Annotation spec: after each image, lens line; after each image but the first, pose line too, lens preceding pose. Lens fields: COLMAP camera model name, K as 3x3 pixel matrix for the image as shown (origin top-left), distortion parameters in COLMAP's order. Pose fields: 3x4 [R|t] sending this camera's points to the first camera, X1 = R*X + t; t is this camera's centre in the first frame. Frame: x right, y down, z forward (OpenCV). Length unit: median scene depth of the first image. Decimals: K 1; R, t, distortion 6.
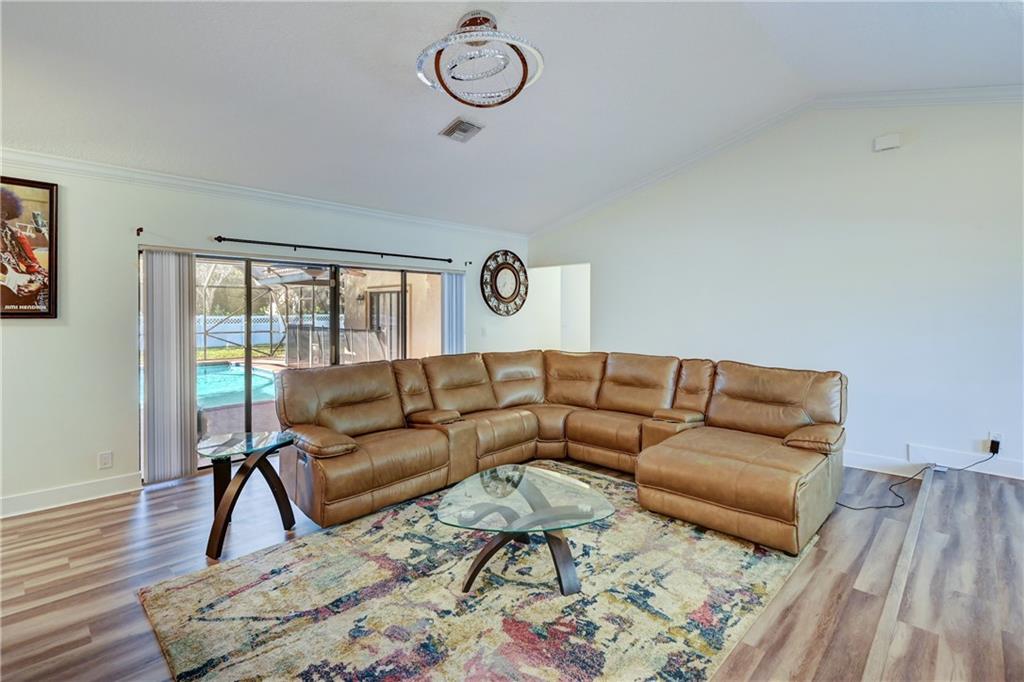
lens RADIAL K [[482.9, 0, 515.5], [0, 482.9, 319.1], [0, 0, 1]] dist [0.002102, 0.000782]
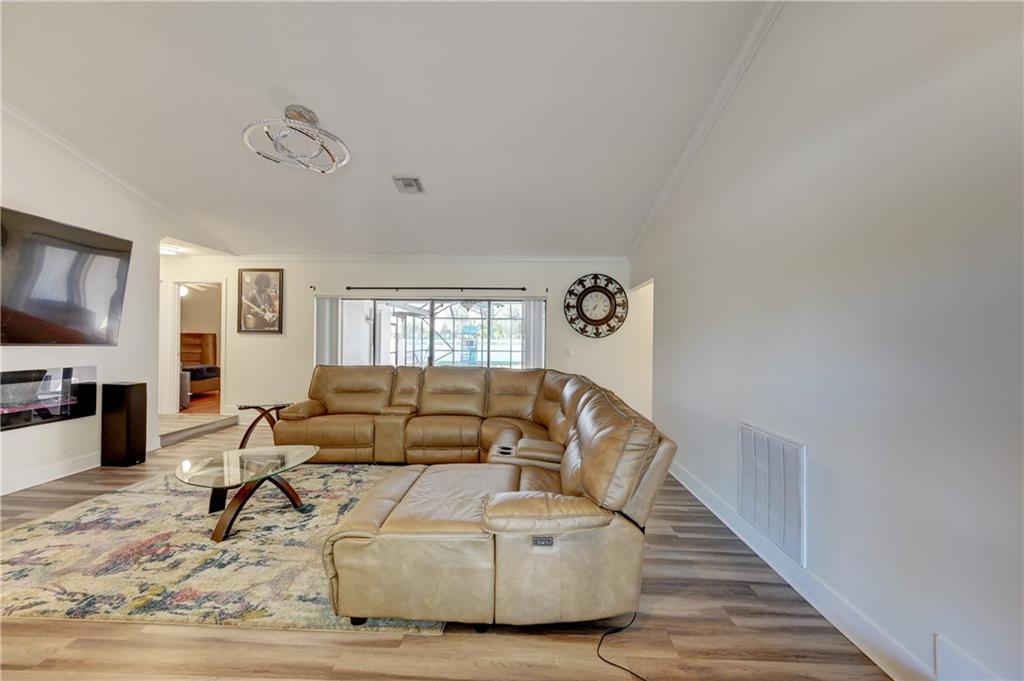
lens RADIAL K [[404.4, 0, 515.8], [0, 404.4, 340.4], [0, 0, 1]] dist [0.000786, 0.000072]
pose [[0.670537, 0.009468, -0.741816, 0.998939], [-0.021140, 0.999756, -0.006349, 0.015999], [0.741575, 0.019939, 0.670574, 0.591152]]
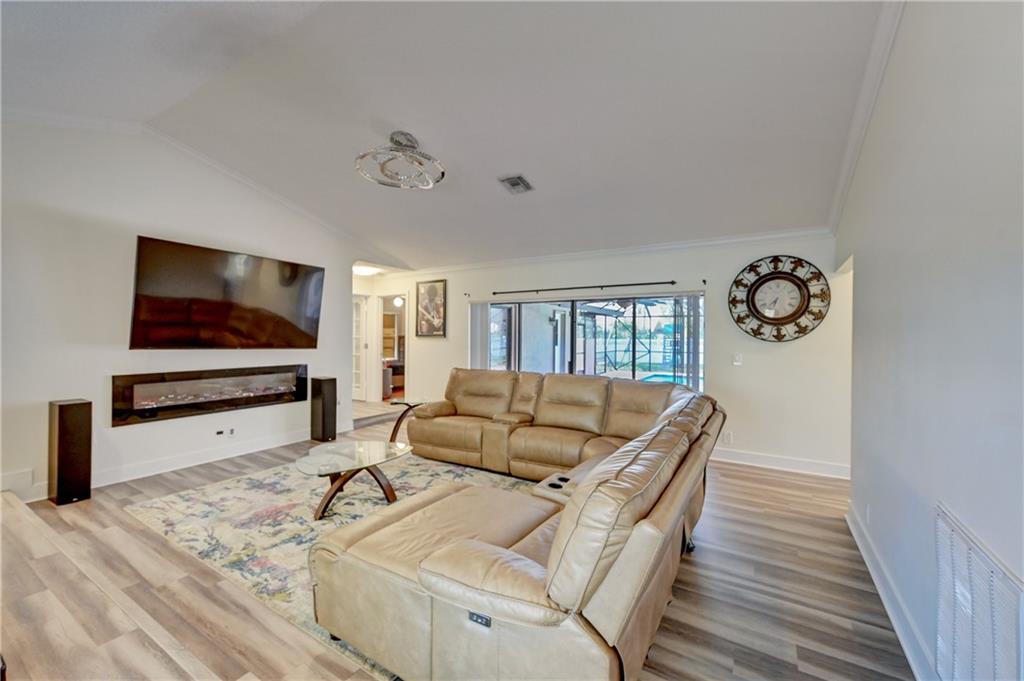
lens RADIAL K [[414.9, 0, 515.2], [0, 414.9, 337.3], [0, 0, 1]] dist [-0.000345, -0.000169]
pose [[0.214503, 0.005056, -0.976710, 1.049146], [-0.020963, 0.999780, 0.000572, -0.011050], [0.976498, 0.020352, 0.214562, 0.909895]]
